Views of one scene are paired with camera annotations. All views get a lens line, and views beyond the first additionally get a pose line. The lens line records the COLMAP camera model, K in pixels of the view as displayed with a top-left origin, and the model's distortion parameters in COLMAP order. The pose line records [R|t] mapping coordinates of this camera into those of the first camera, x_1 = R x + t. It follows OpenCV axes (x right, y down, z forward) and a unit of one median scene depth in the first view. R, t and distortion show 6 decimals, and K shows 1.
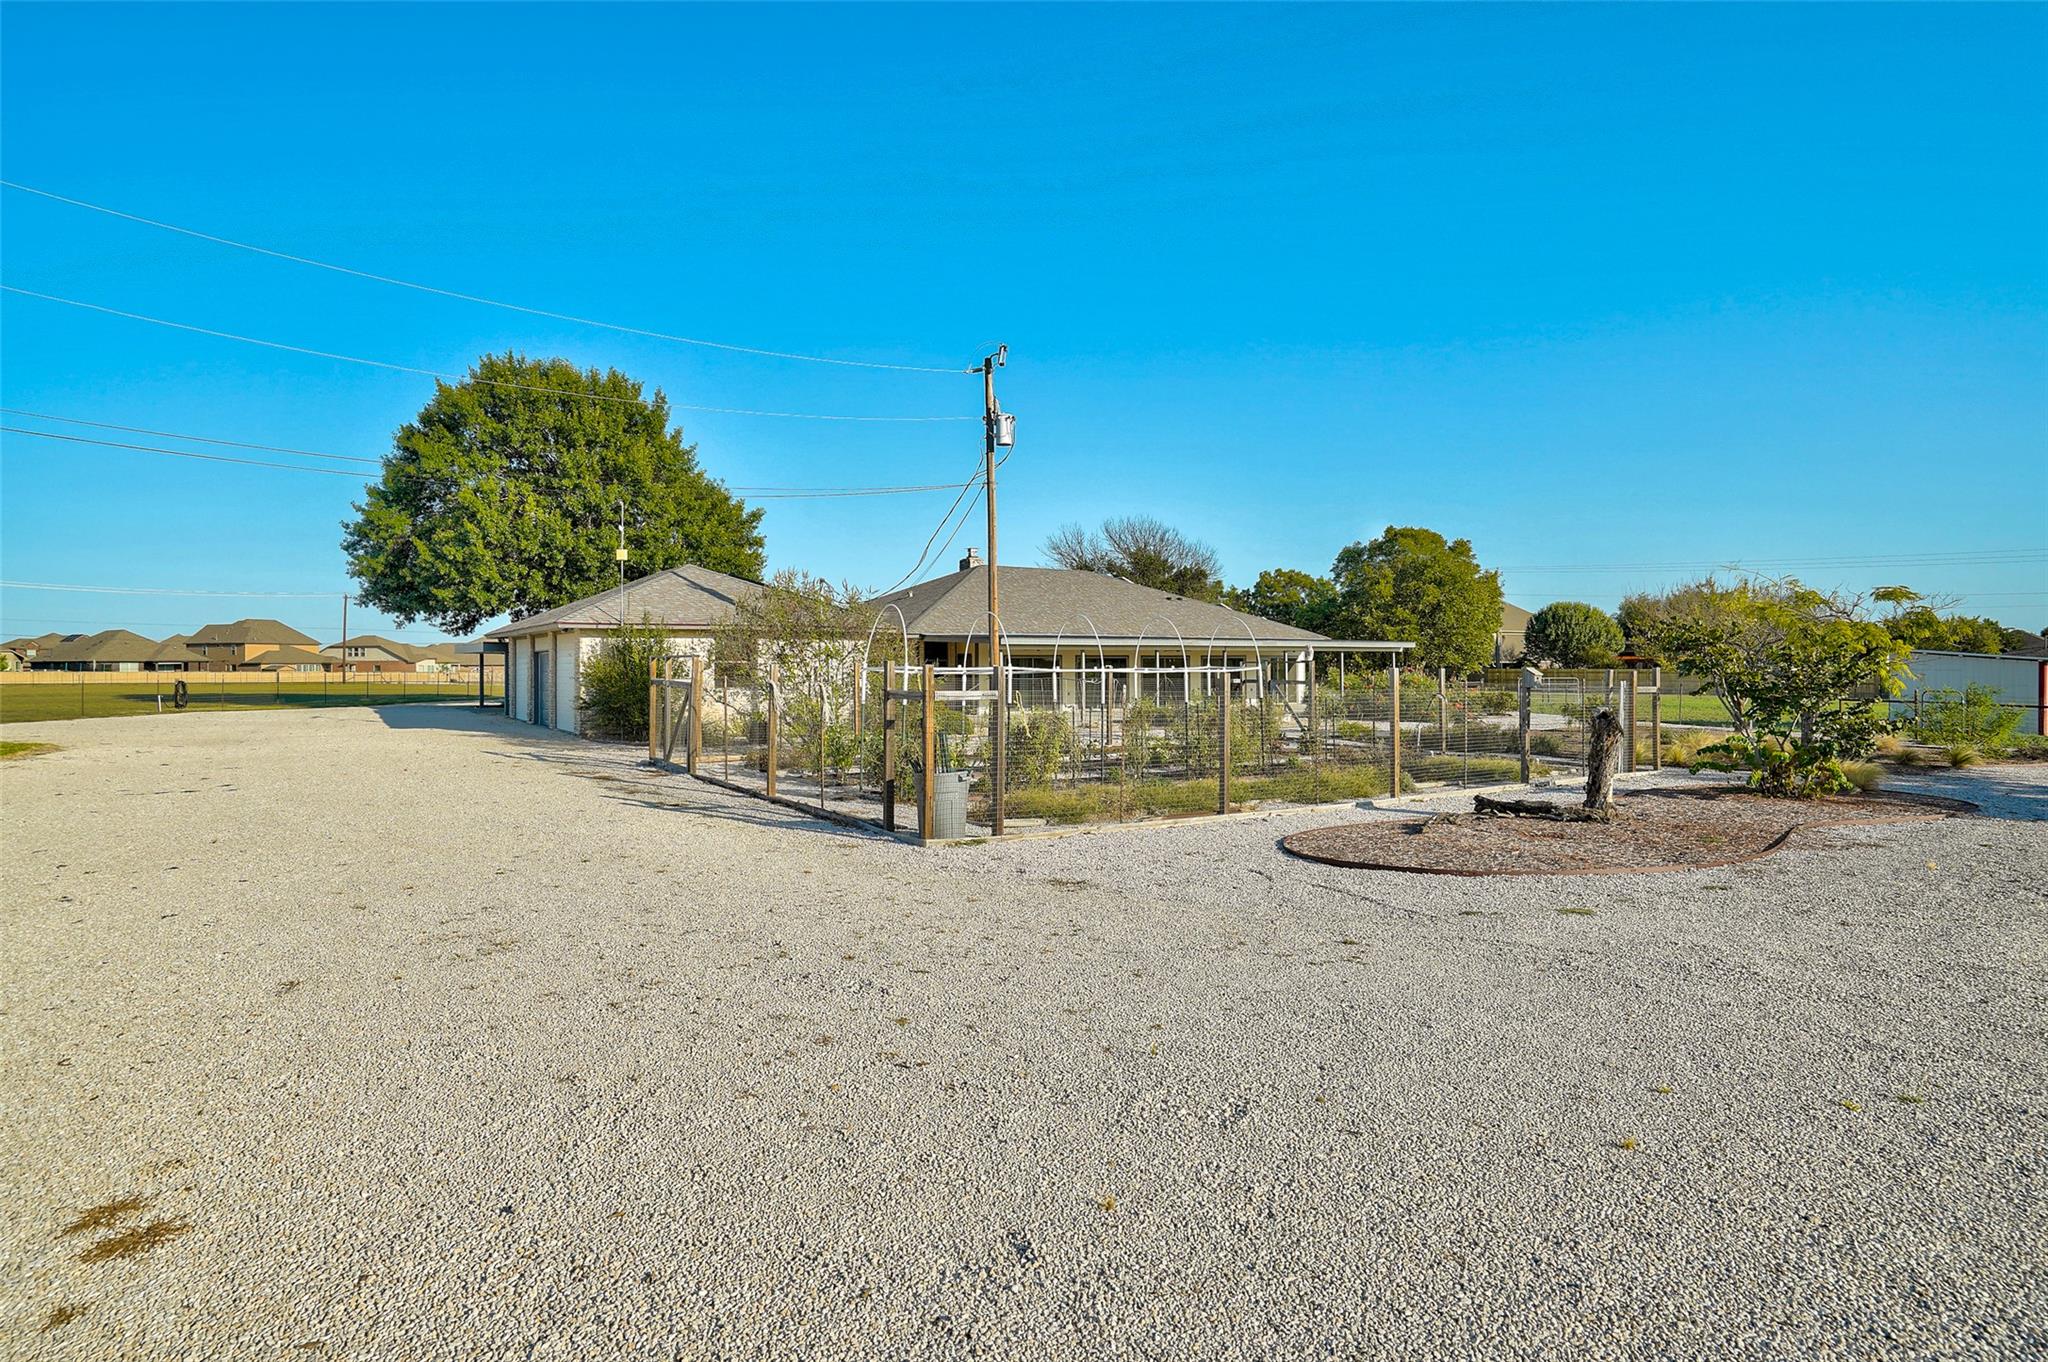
lens RADIAL K [[1106.6, 0, 1024.0], [0, 1106.6, 681.0], [0, 0, 1]] dist [-0.000654, -0.000191]
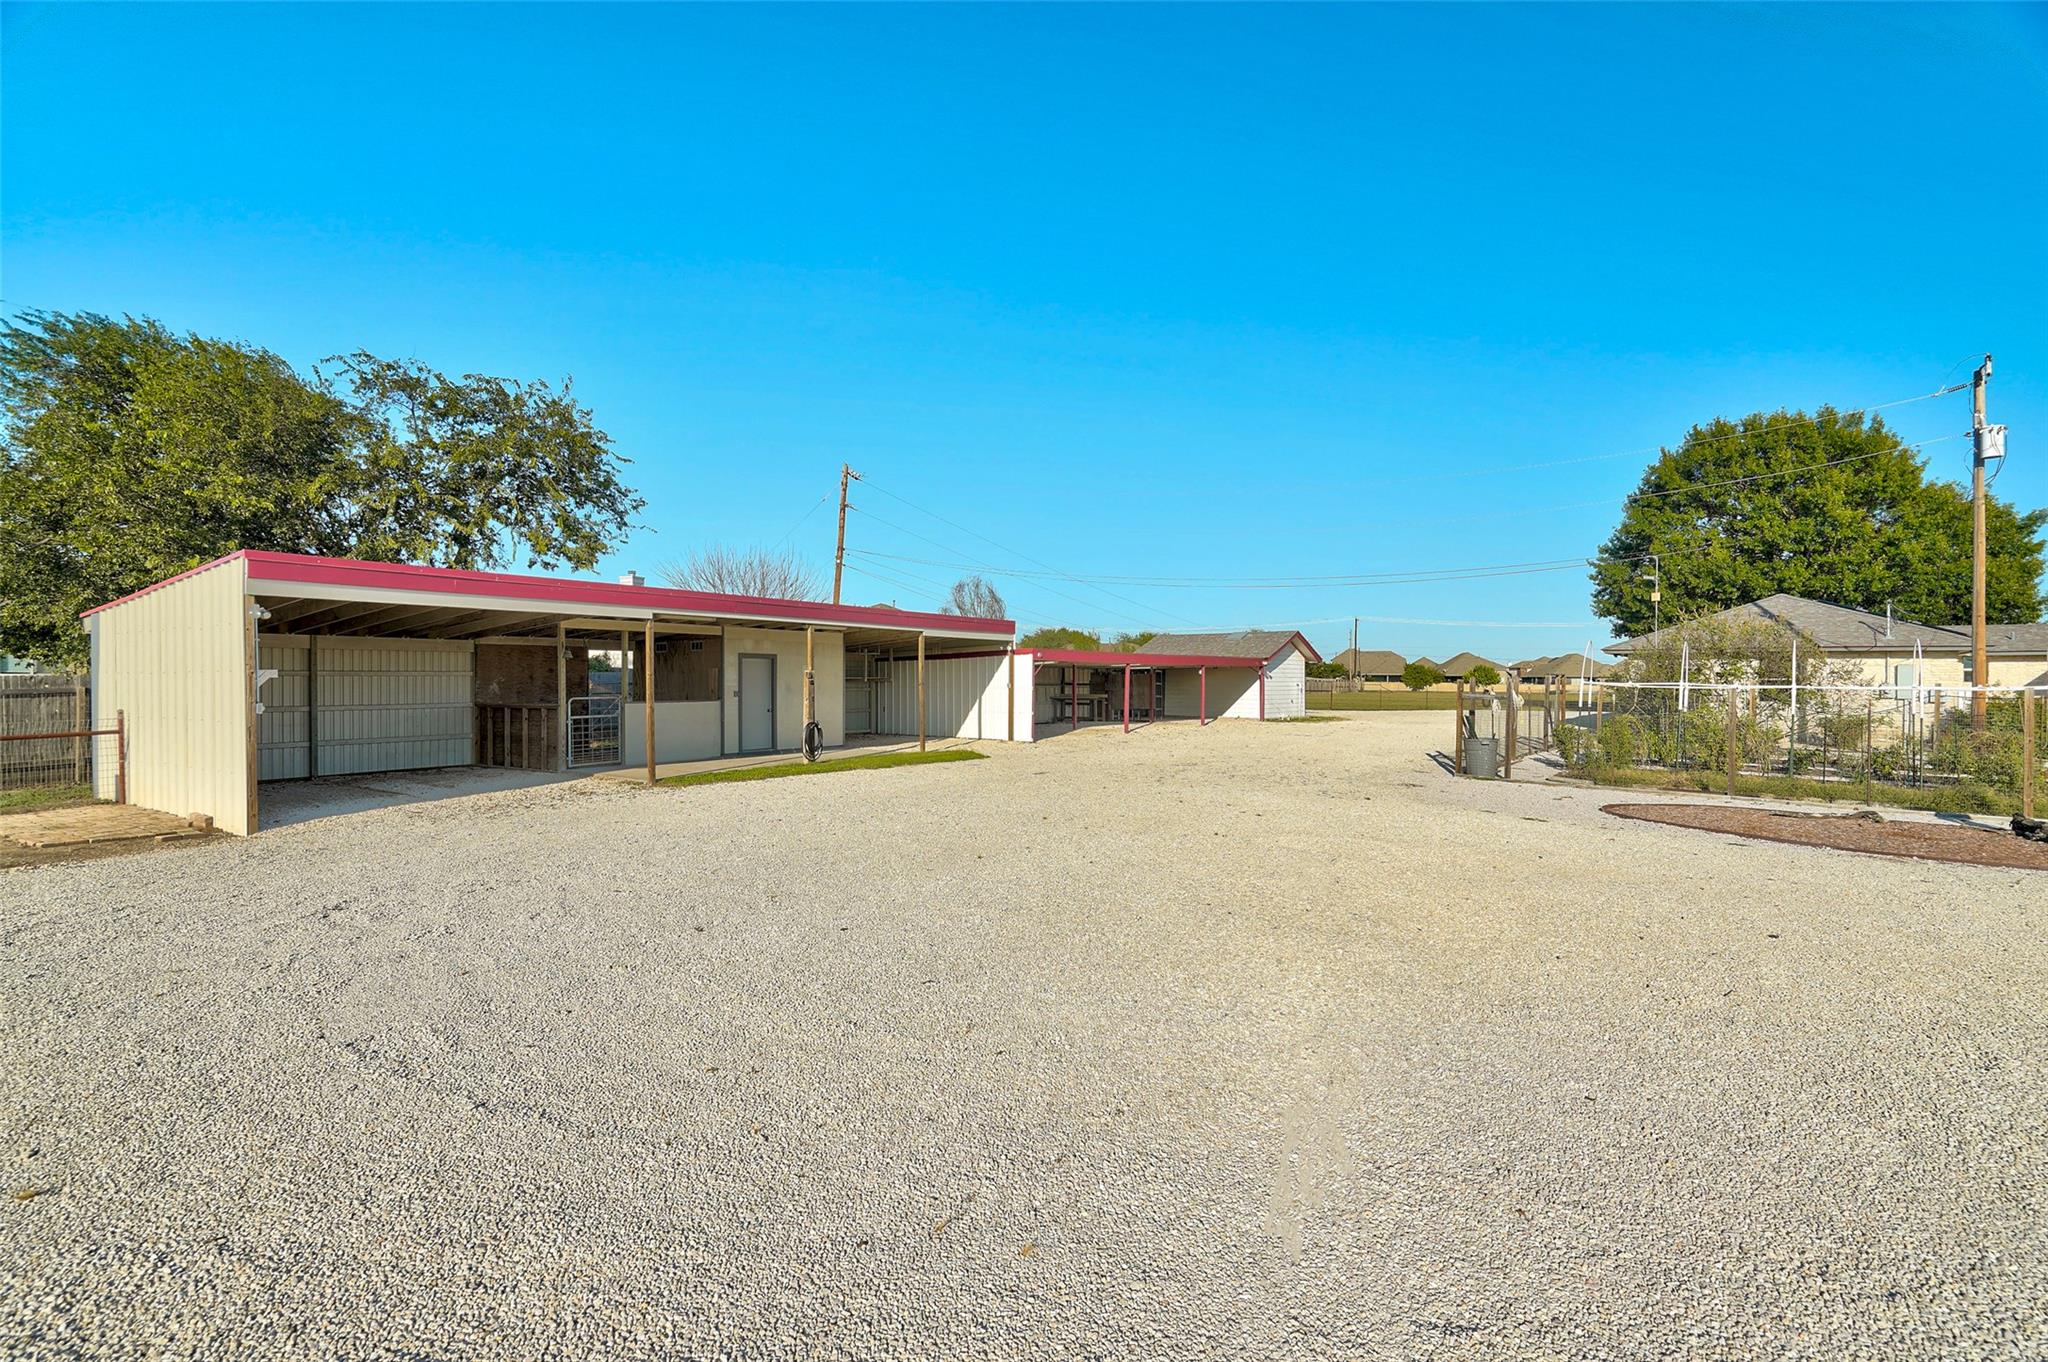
lens RADIAL K [[934.4, 0, 1024.0], [0, 934.4, 681.0], [0, 0, 1]] dist [-0.007552, -0.000138]
pose [[0.345645, 0.013724, -0.938265, 0.209306], [-0.027863, 0.999602, 0.004357, -0.000387], [0.937952, 0.024638, 0.345890, -0.025848]]
